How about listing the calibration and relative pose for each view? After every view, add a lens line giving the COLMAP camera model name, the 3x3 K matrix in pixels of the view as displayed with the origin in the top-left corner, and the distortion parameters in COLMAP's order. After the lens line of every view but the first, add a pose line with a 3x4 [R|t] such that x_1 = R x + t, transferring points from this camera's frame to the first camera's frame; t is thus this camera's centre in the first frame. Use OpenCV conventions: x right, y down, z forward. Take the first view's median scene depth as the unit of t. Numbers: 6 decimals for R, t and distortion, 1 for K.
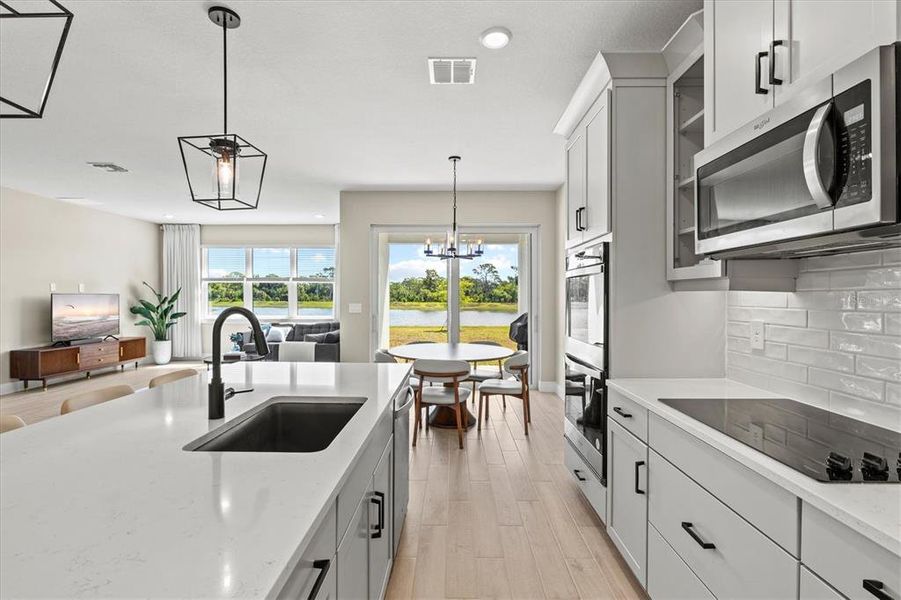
lens RADIAL K [[423.4, 0, 446.8], [0, 423.4, 297.6], [0, 0, 1]] dist [-0.003292, 0.002336]
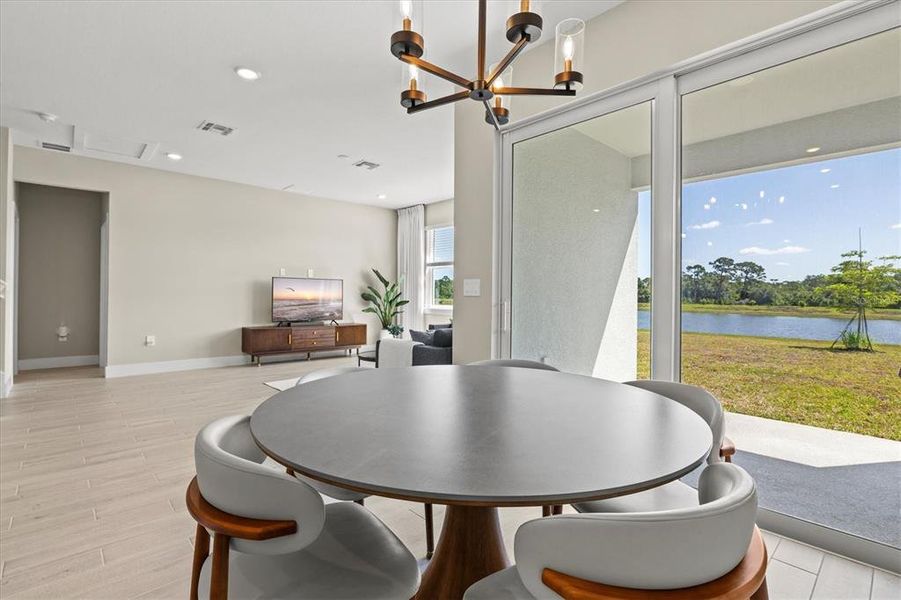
lens RADIAL K [[423.4, 0, 442.6], [0, 423.4, 294.7], [0, 0, 1]] dist [-0.003292, 0.002336]
pose [[0.688414, 0.003615, -0.725309, 0.117974], [-0.011403, 0.999918, -0.005840, 0.029353], [0.725228, 0.012291, 0.688399, 0.454346]]
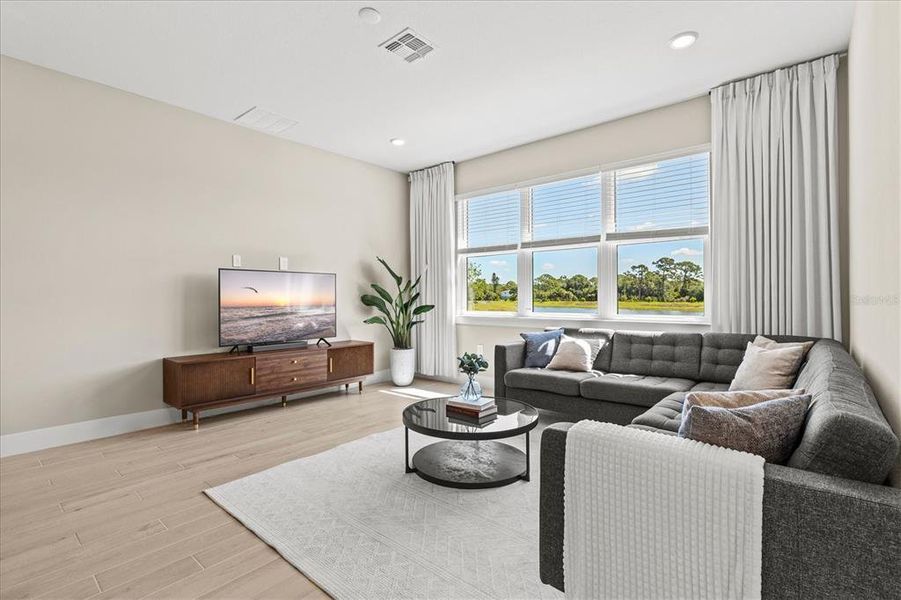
lens RADIAL K [[423.4, 0, 446.8], [0, 423.4, 297.9], [0, 0, 1]] dist [-0.003292, 0.002336]
pose [[0.768799, -0.003426, -0.639481, -0.224597], [0.002960, 0.999994, -0.001799, 0.028232], [0.639483, -0.000509, 0.768805, 0.586103]]
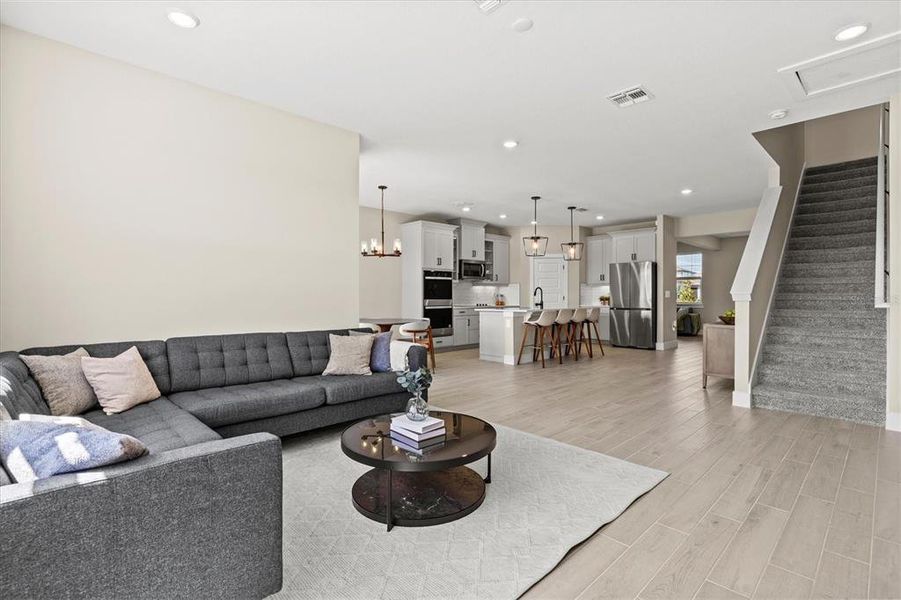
lens RADIAL K [[423.4, 0, 449.6], [0, 423.4, 298.3], [0, 0, 1]] dist [-0.003292, 0.002336]
pose [[-0.704768, -0.007392, 0.709399, -0.680024], [-0.001129, 0.999956, 0.009299, 0.021356], [-0.709437, 0.005753, -0.704746, 1.084174]]
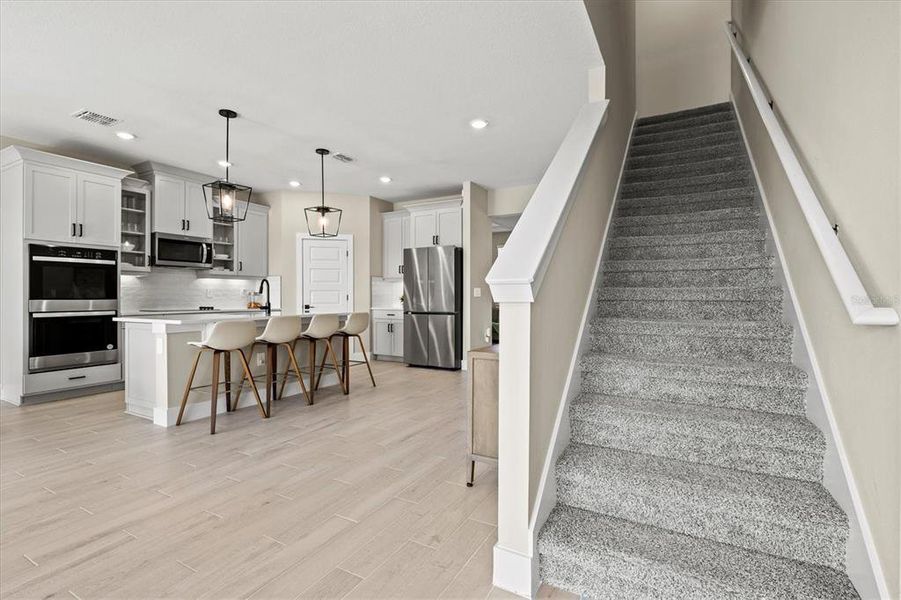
lens RADIAL K [[423.4, 0, 447.7], [0, 423.4, 296.6], [0, 0, 1]] dist [-0.003292, 0.002336]
pose [[-0.881046, -0.005313, 0.473000, -0.625005], [-0.004403, 0.999986, 0.003030, 0.026384], [-0.473010, 0.000587, -0.881057, 0.613733]]
